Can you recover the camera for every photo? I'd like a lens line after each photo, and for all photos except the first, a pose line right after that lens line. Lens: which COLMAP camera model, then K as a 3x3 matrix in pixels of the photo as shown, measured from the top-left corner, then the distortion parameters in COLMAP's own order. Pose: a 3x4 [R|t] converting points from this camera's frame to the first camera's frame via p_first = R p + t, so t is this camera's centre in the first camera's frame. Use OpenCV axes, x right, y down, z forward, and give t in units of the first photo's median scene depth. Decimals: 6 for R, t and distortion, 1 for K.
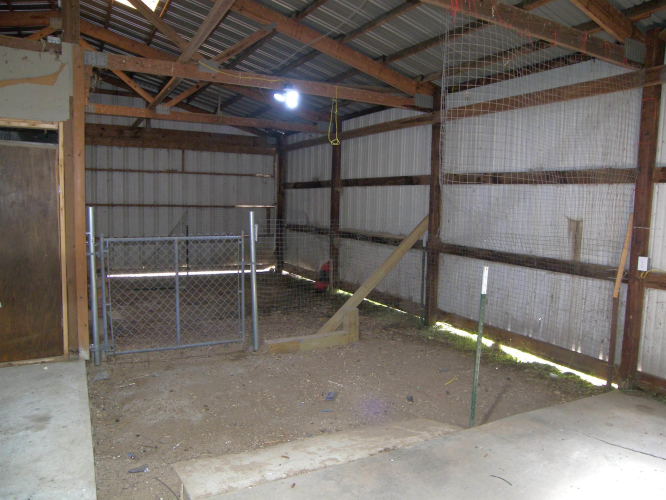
lens RADIAL K [[484.0, 0, 335.5], [0, 484.0, 251.0], [0, 0, 1]] dist [-0.083945, 0.035580]
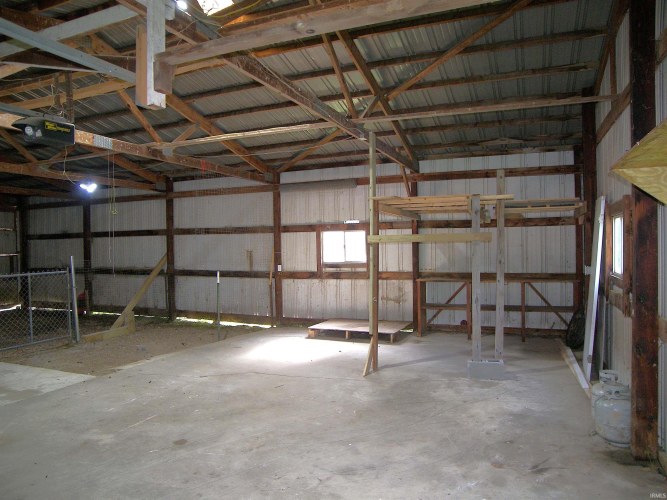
lens RADIAL K [[484.7, 0, 333.6], [0, 484.7, 249.9], [0, 0, 1]] dist [-0.083945, 0.035580]
pose [[0.785846, -0.044786, 0.616798, -0.464860], [0.098039, 0.993784, -0.052749, 0.070494], [-0.610601, 0.101923, 0.785352, -0.805685]]
